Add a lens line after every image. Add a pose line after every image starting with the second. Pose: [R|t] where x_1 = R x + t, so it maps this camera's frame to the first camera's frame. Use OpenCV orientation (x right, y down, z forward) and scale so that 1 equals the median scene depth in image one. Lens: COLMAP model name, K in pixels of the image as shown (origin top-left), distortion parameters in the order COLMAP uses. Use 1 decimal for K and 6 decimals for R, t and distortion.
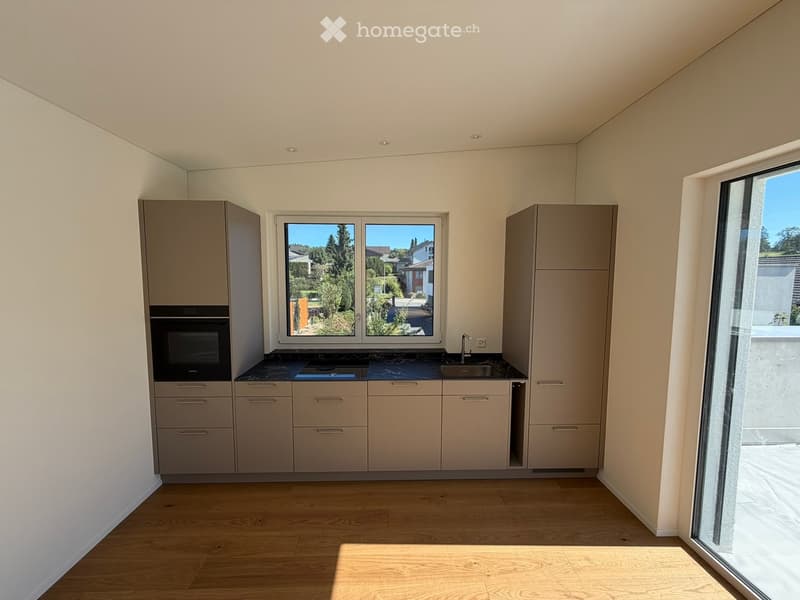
lens RADIAL K [[316.8, 0, 401.2], [0, 316.8, 299.6], [0, 0, 1]] dist [-0.009910, 0.000100]
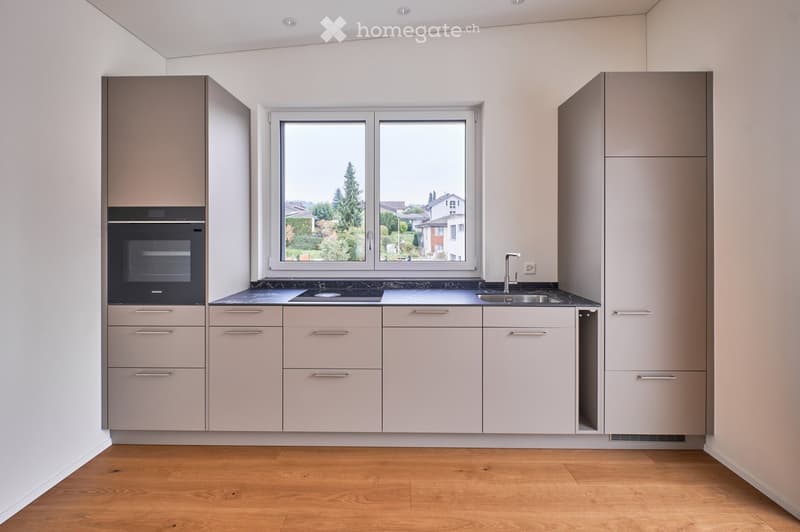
lens RADIAL K [[345.3, 0, 397.4], [0, 345.3, 265.6], [0, 0, 1]] dist [-0.011942, -0.000260]
pose [[0.998853, -0.004584, -0.047670, -0.028778], [0.001014, 0.997210, -0.074639, 0.210161], [0.047879, 0.074505, 0.996071, 0.172228]]
